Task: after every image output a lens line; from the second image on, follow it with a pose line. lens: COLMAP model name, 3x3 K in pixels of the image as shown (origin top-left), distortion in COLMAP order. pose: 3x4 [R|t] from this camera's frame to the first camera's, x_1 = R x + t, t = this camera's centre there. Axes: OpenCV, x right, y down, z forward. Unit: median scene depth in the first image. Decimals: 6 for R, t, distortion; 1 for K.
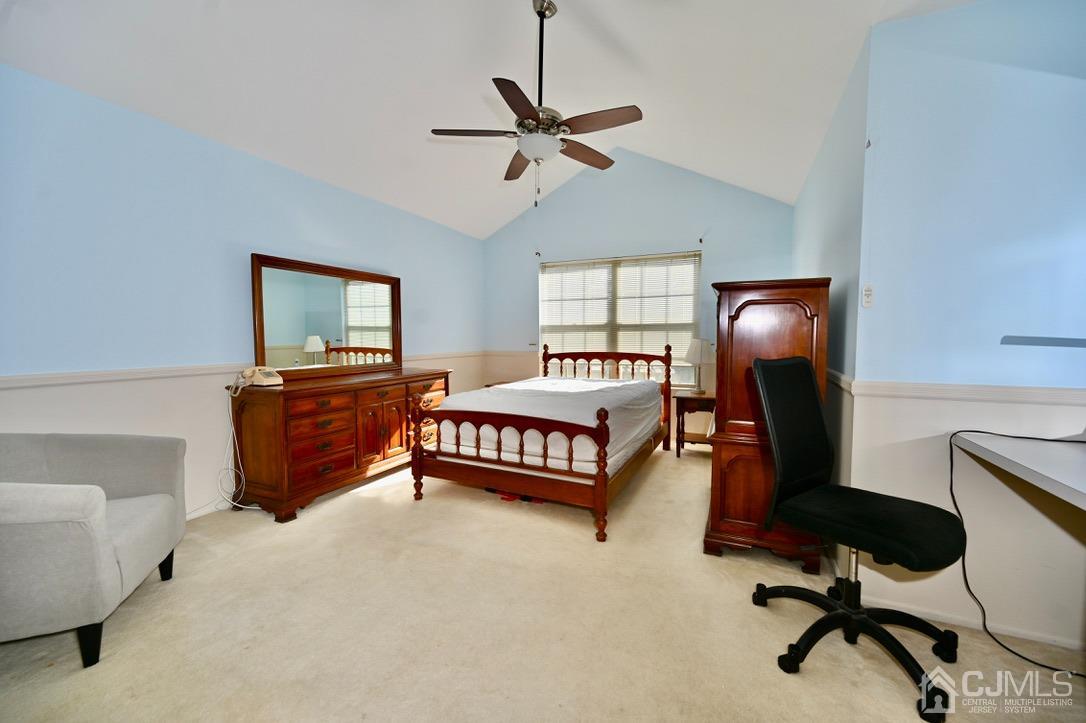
lens RADIAL K [[427.4, 0, 543.3], [0, 427.4, 361.2], [0, 0, 1]] dist [-0.002318, 0.001141]
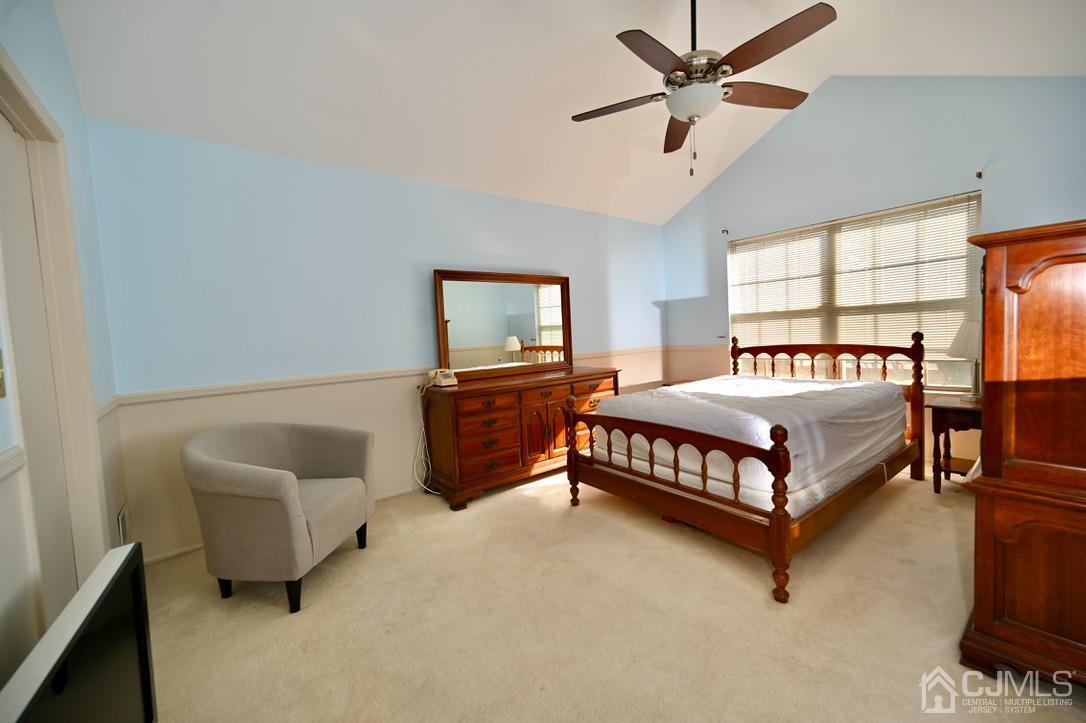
lens RADIAL K [[427.4, 0, 540.6], [0, 427.4, 357.8], [0, 0, 1]] dist [-0.002318, 0.001141]
pose [[0.885891, -0.016119, -0.463614, 0.092041], [0.020627, 0.999776, 0.004654, -0.015849], [0.463435, -0.013686, 0.886025, 0.112834]]
